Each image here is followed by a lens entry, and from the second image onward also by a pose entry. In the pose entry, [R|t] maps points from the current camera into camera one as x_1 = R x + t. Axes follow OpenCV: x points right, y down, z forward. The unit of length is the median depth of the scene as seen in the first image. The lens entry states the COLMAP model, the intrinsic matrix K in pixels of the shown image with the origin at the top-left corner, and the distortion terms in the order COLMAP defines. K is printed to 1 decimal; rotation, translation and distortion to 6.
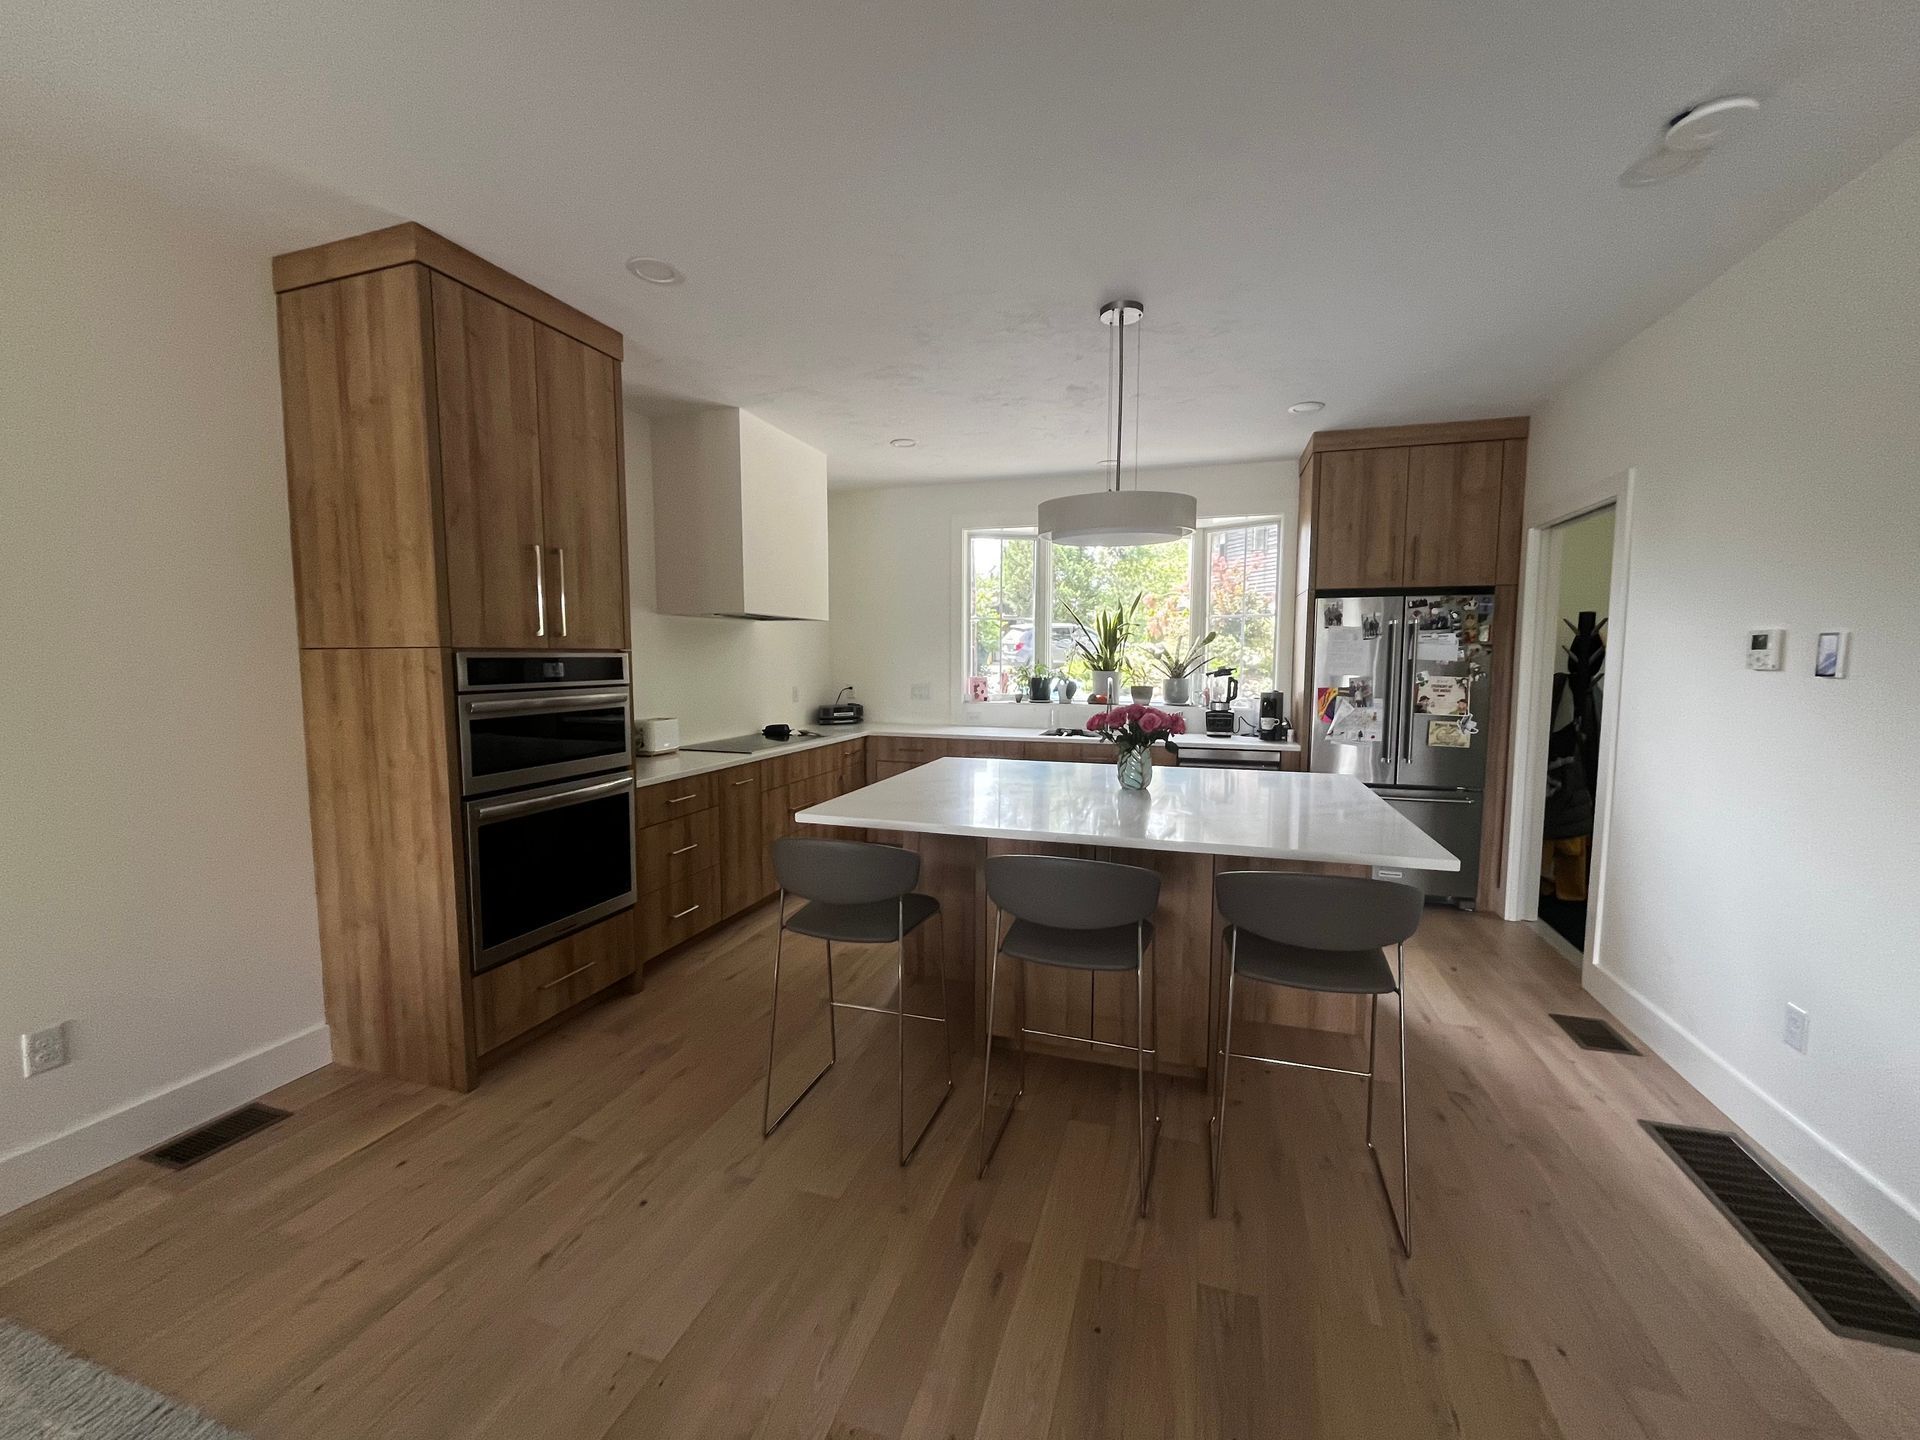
lens RADIAL K [[767.2, 0, 958.8], [0, 767.2, 722.2], [0, 0, 1]] dist [-0.000823, 0.000073]
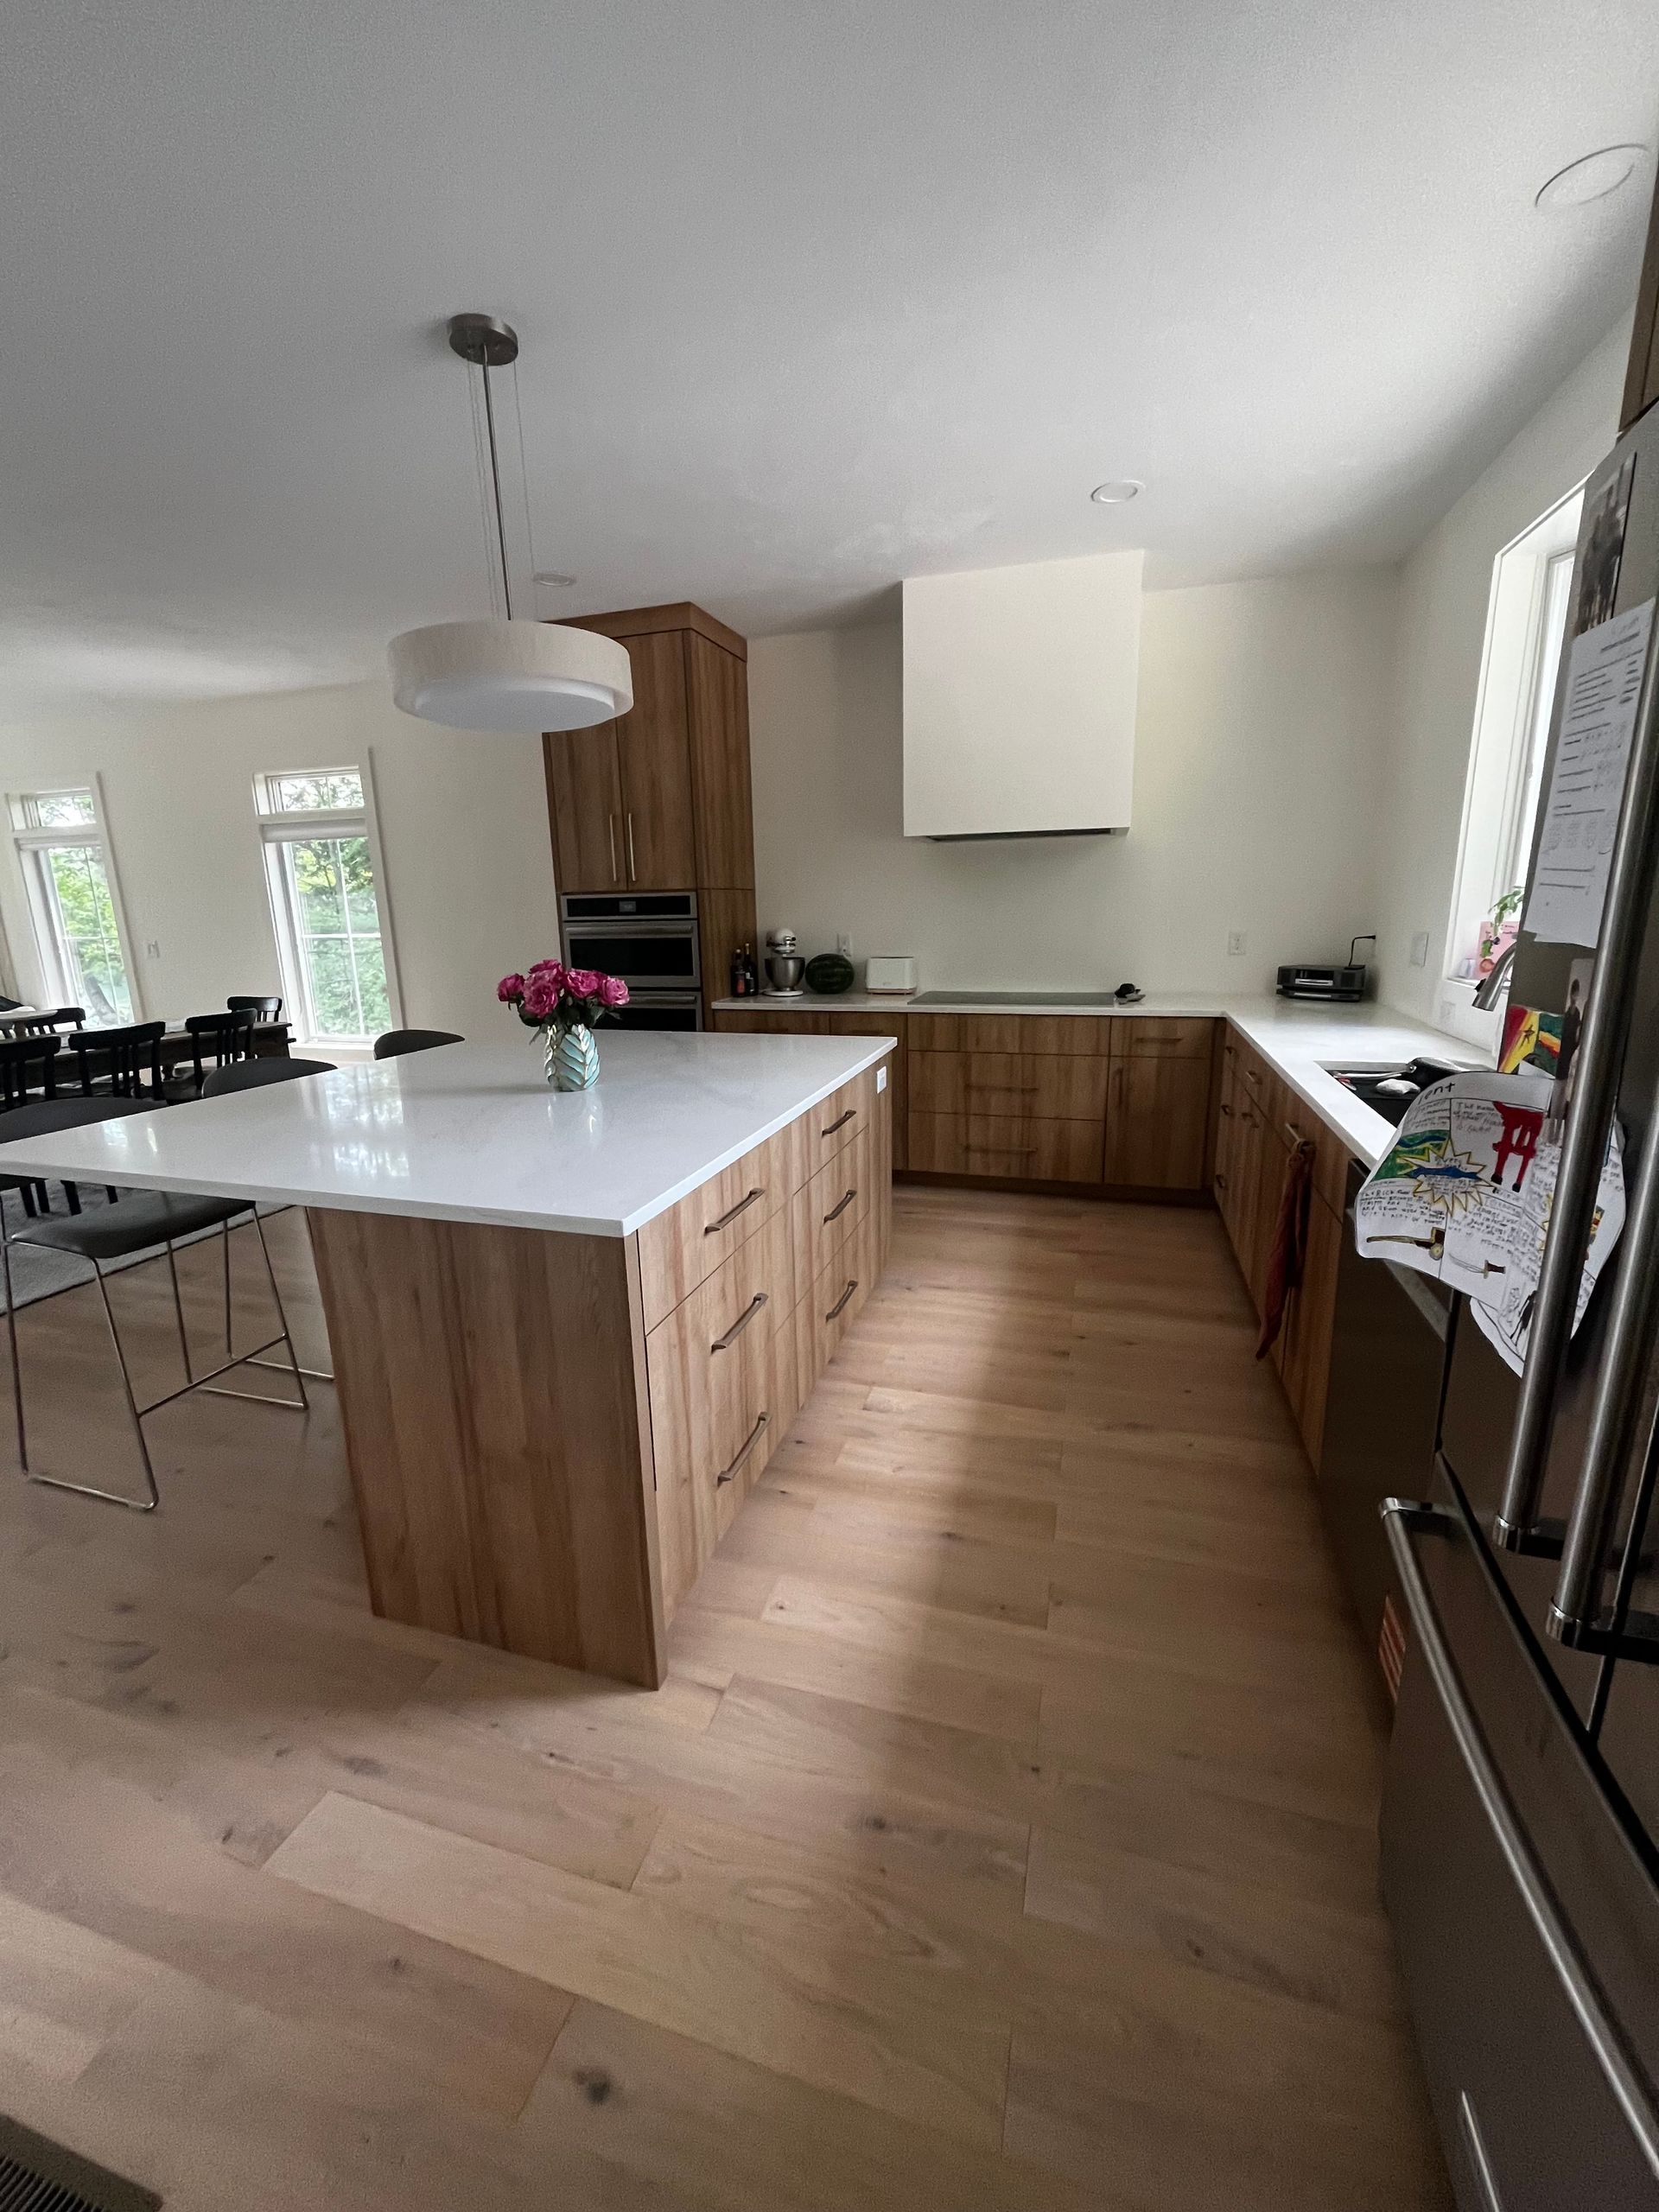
lens RADIAL K [[883.9, 0, 830.4], [0, 883.9, 1103.1], [0, 0, 1]] dist [-0.000823, 0.000073]
pose [[0.015227, 0.222523, -0.974808, 0.725937], [-0.063660, 0.973159, 0.221152, -0.065192], [0.997855, 0.058689, 0.028984, 0.882064]]
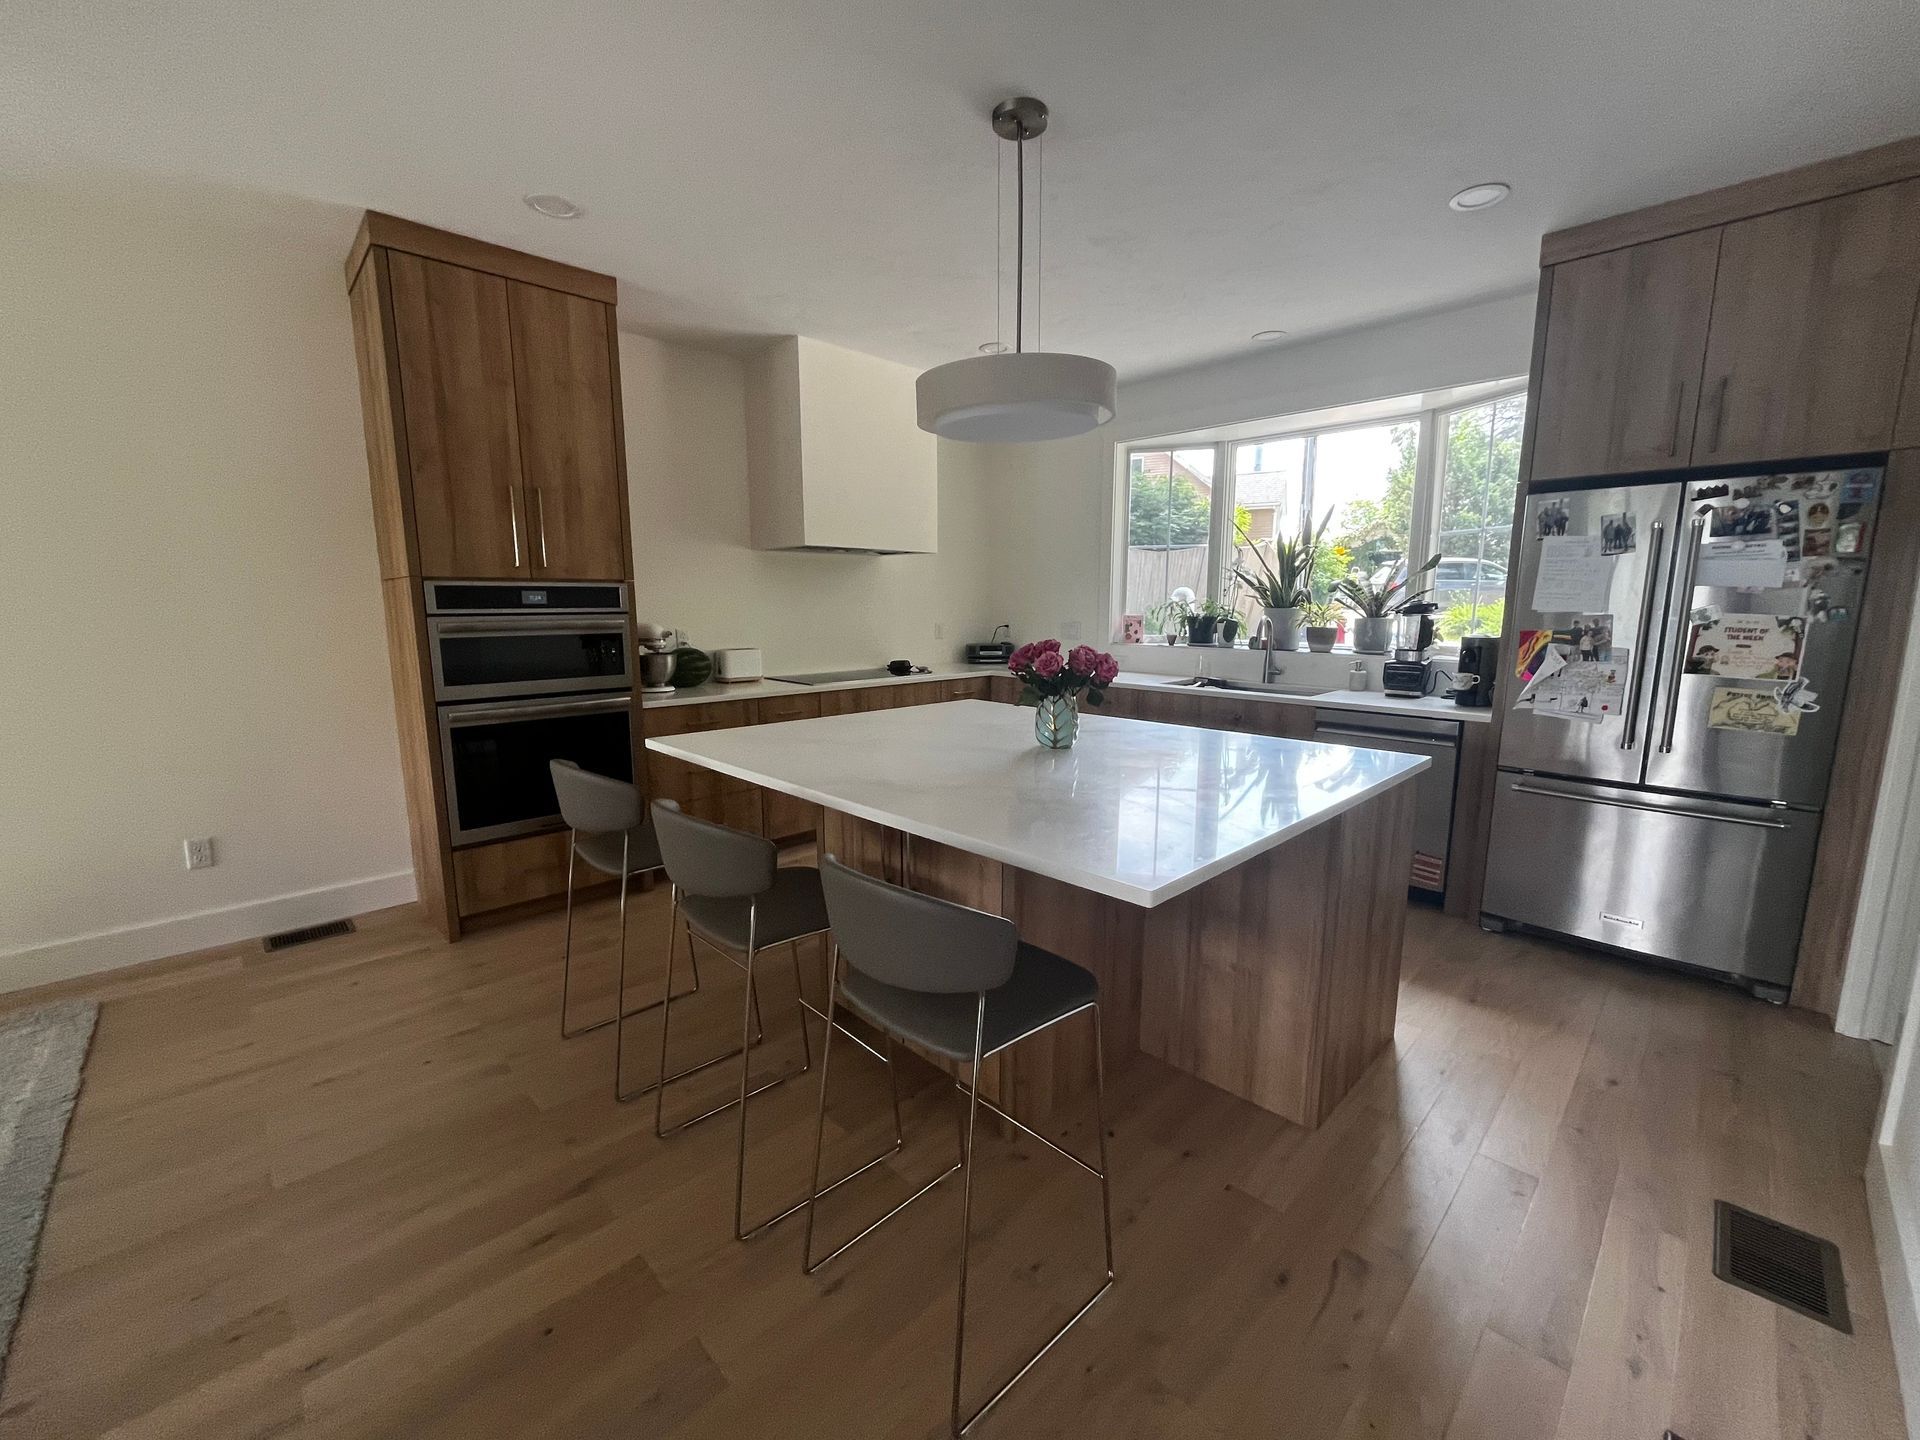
lens RADIAL K [[767.2, 0, 958.8], [0, 767.2, 722.2], [0, 0, 1]] dist [-0.000823, 0.000073]
pose [[0.885800, 0.071034, -0.458599, 0.368832], [-0.038224, 0.996026, 0.080447, 0.000146], [0.462490, -0.053730, 0.884995, 0.182290]]
